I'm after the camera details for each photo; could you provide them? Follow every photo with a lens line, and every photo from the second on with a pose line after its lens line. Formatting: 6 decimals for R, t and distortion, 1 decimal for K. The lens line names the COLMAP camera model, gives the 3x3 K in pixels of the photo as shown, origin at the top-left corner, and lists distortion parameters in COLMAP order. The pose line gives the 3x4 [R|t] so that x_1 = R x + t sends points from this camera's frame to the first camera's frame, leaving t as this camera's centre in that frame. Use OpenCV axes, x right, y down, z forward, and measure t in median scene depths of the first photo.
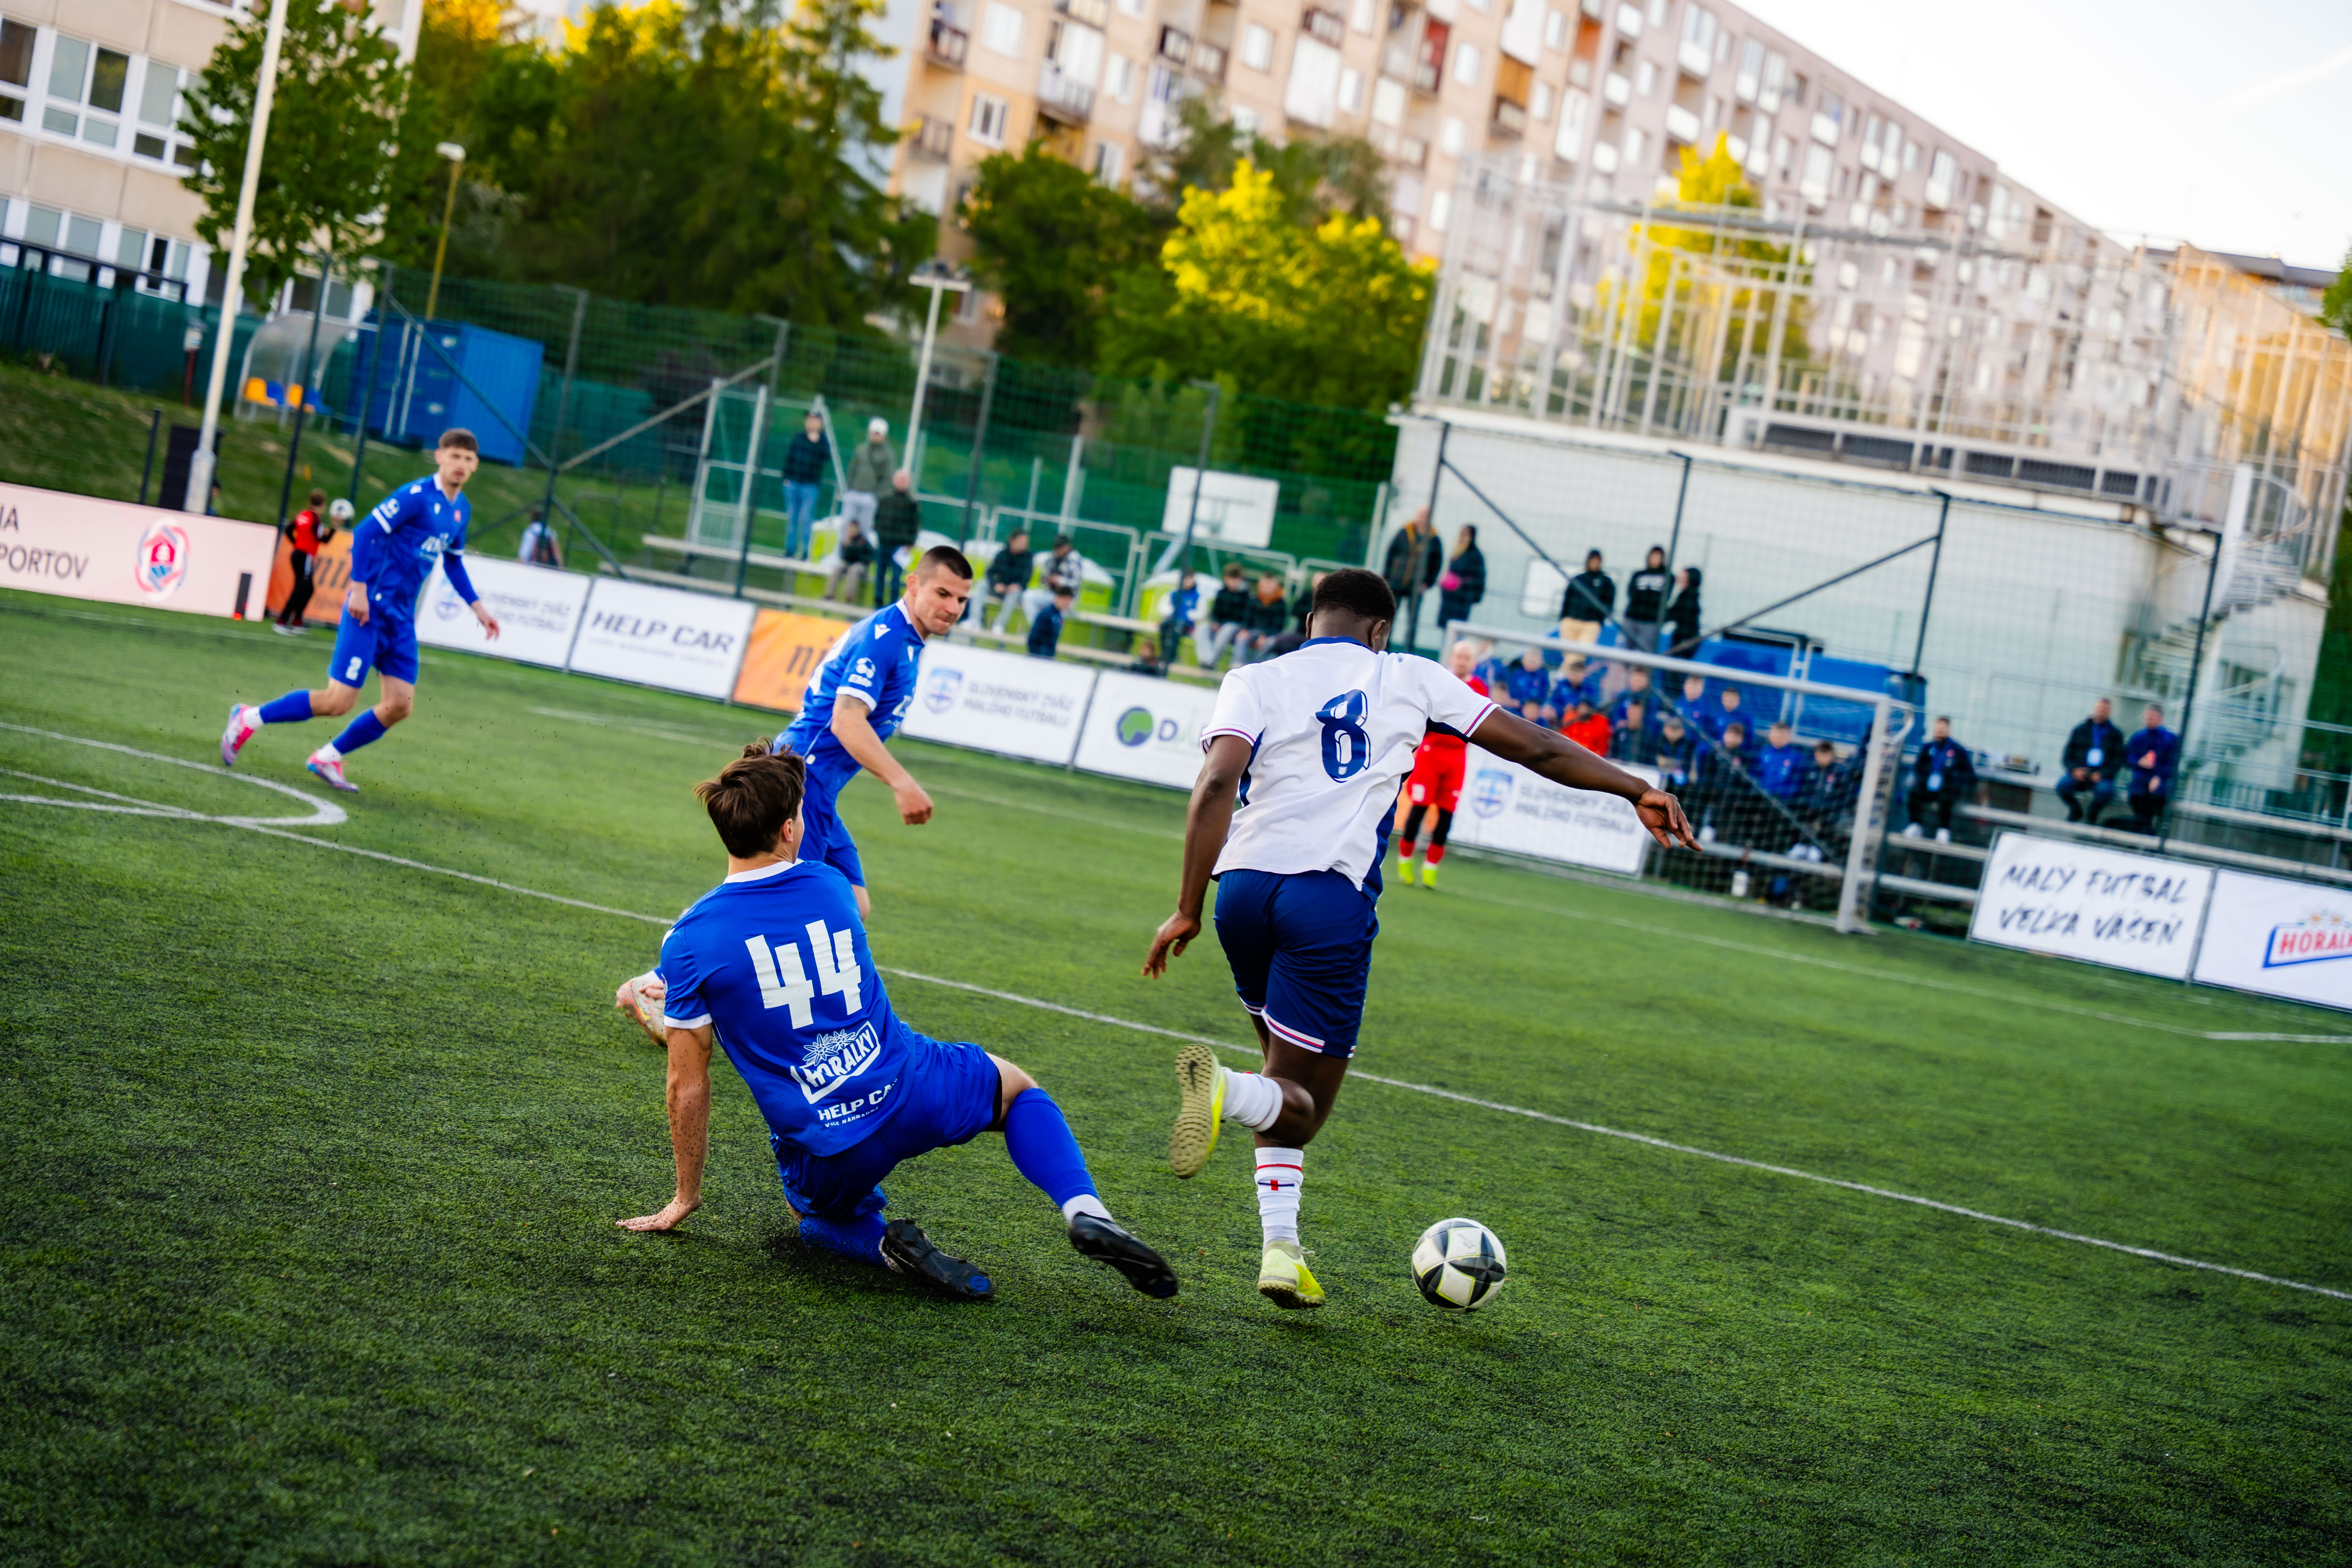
lens RADIAL K [[4502.5, 0, 1176.0], [0, 4502.5, 784.0], [0, 0, 1]] dist [0.073858, -0.026854]
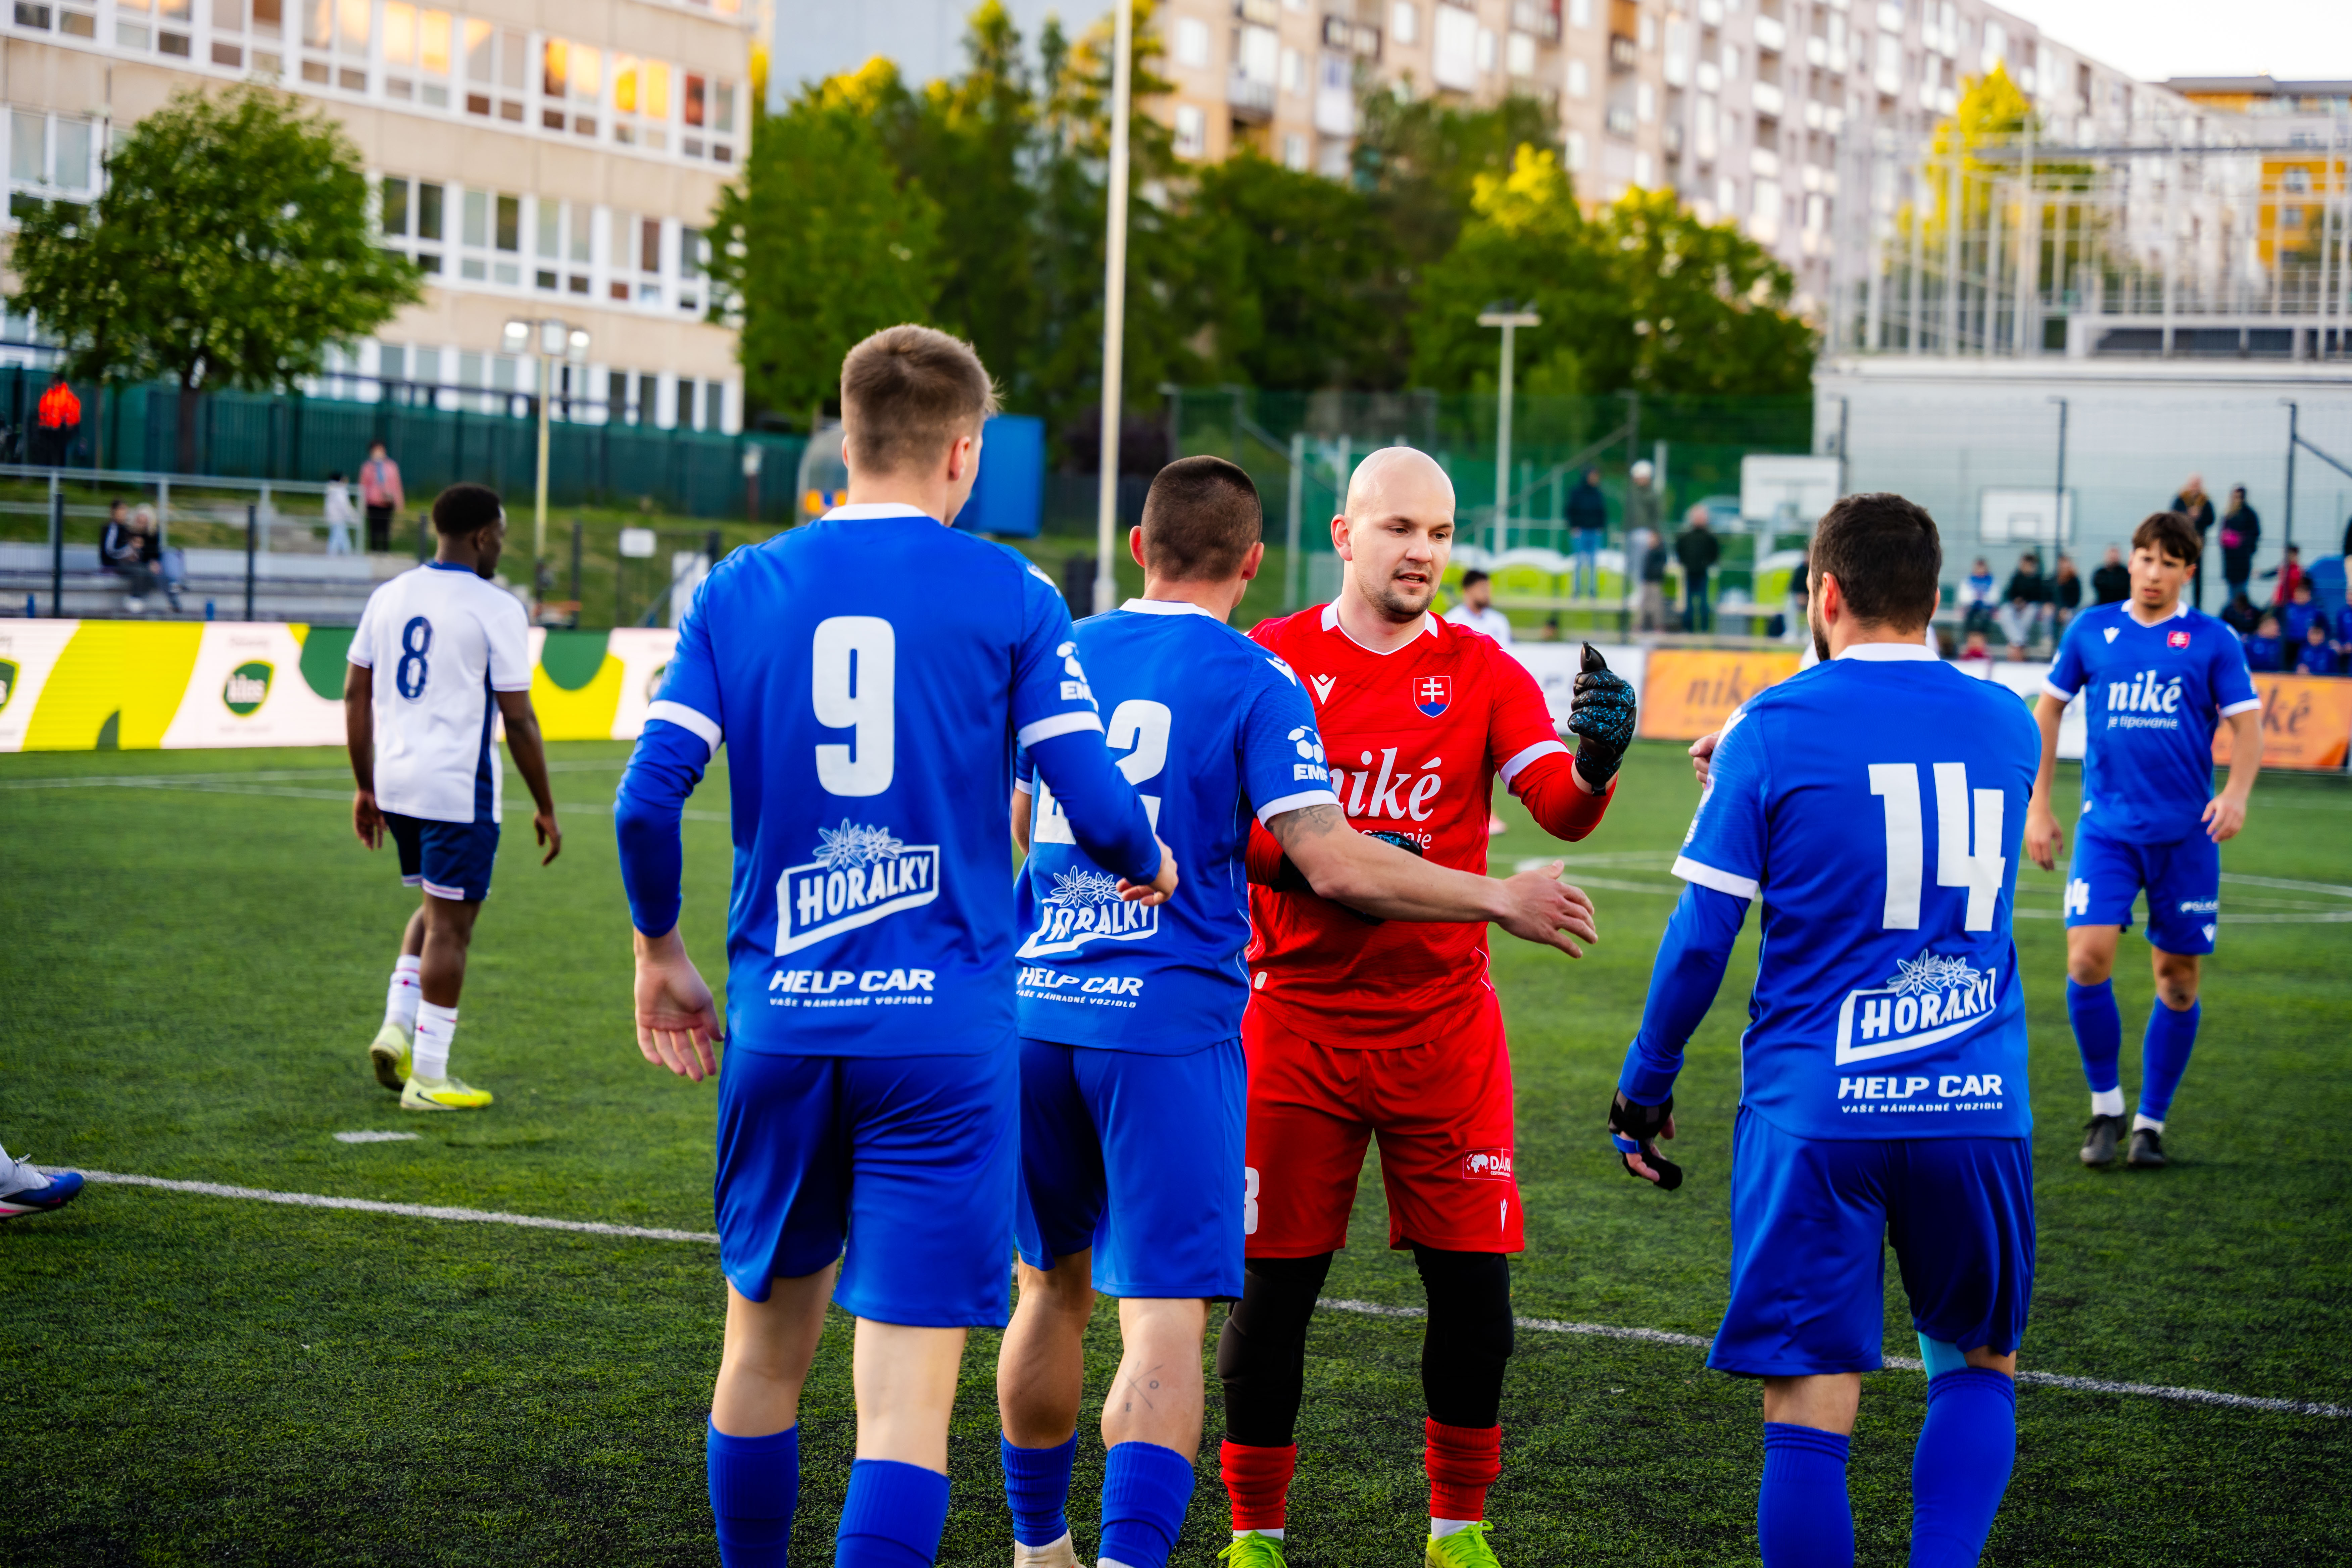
lens RADIAL K [[4502.5, 0, 1176.0], [0, 4502.5, 784.0], [0, 0, 1]] dist [0.073858, -0.026854]
pose [[0.990540, -0.137145, 0.004740, -0.217662], [0.137082, 0.990490, 0.011737, -0.035349], [-0.006304, -0.010977, 0.999920, -0.116428]]
